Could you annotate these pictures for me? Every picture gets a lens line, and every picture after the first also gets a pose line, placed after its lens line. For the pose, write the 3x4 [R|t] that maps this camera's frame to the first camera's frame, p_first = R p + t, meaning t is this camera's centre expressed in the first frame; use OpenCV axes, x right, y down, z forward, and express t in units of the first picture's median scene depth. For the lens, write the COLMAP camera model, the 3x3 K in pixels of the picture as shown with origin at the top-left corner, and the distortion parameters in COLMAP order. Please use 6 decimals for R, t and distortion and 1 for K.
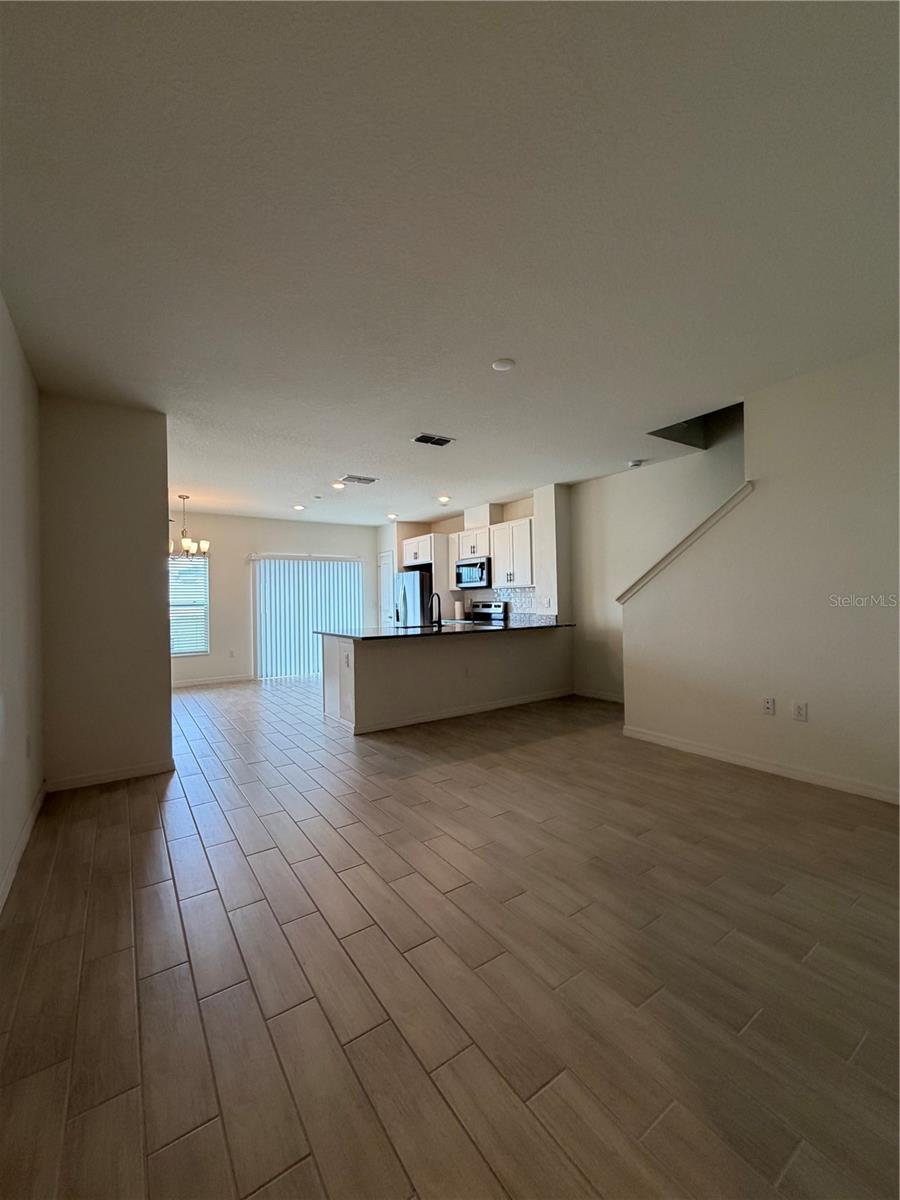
lens RADIAL K [[481.7, 0, 450.8], [0, 481.7, 598.9], [0, 0, 1]] dist [0.006723, -0.000045]
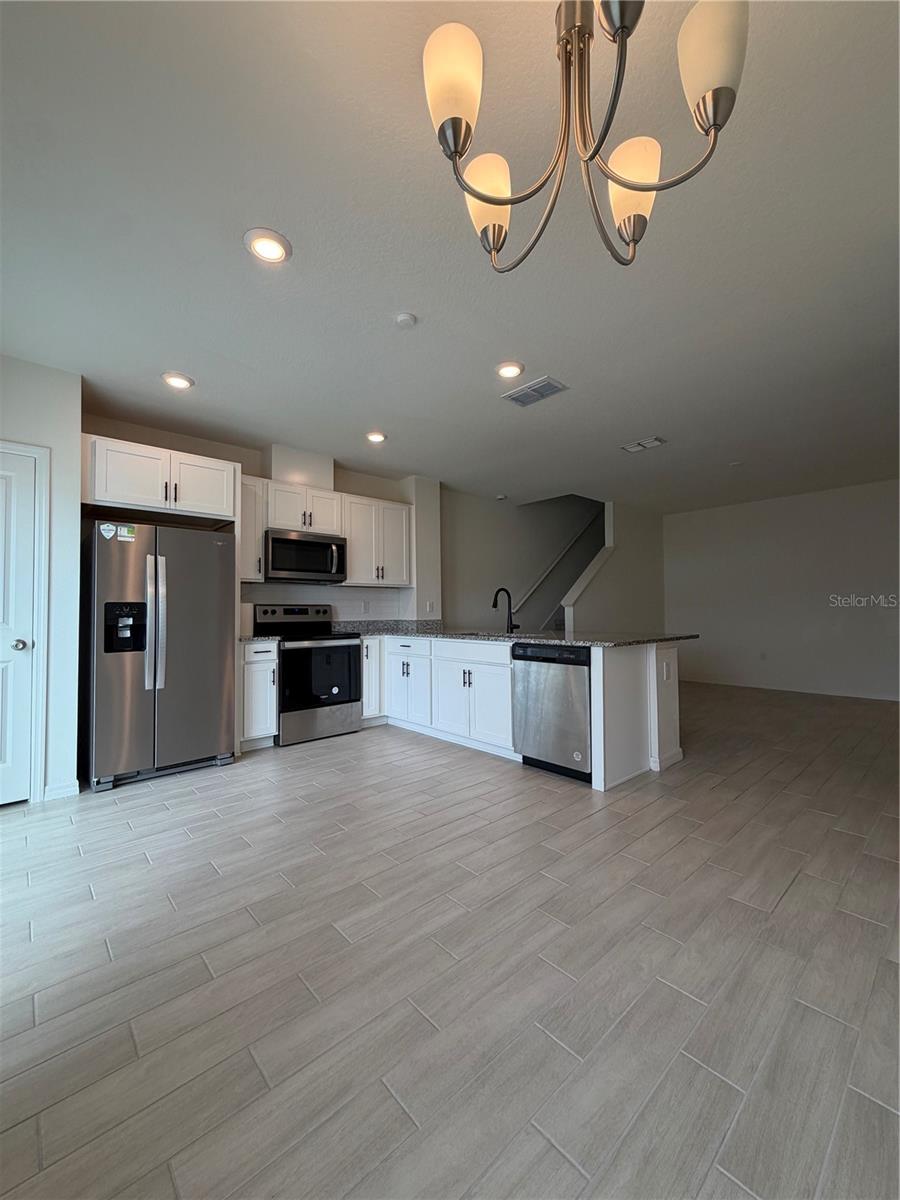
lens RADIAL K [[481.7, 0, 451.2], [0, 481.7, 599.8], [0, 0, 1]] dist [0.006723, -0.000045]
pose [[-0.137534, 0.041935, 0.989609, -1.348822], [0.005352, 0.999120, -0.041594, 0.063619], [-0.990483, -0.000424, -0.137637, 2.092646]]
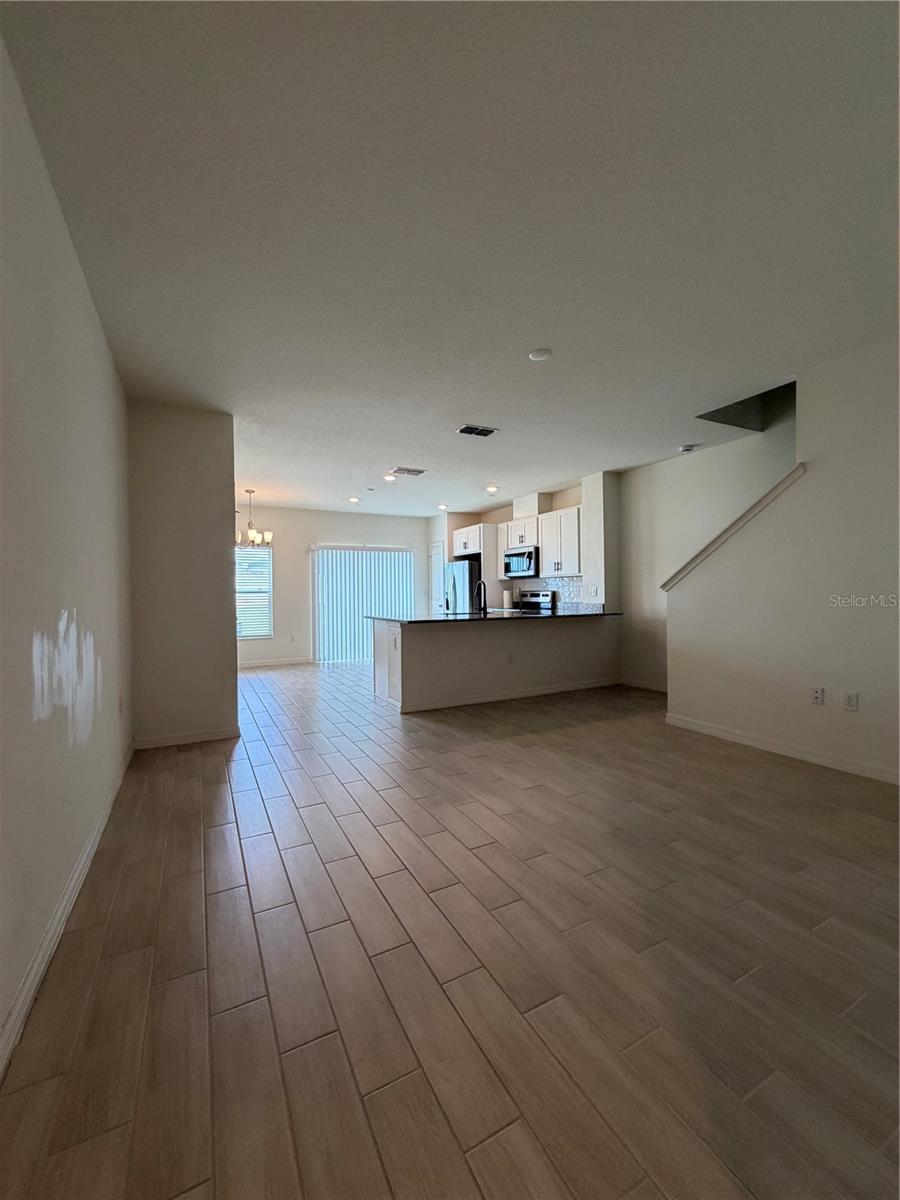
lens RADIAL K [[481.7, 0, 452.2], [0, 481.7, 599.0], [0, 0, 1]] dist [0.006723, -0.000045]
pose [[0.993521, 0.008511, -0.113325, 0.039297], [-0.006714, 0.999846, 0.016233, 0.017677], [0.113446, -0.015367, 0.993425, -0.046778]]
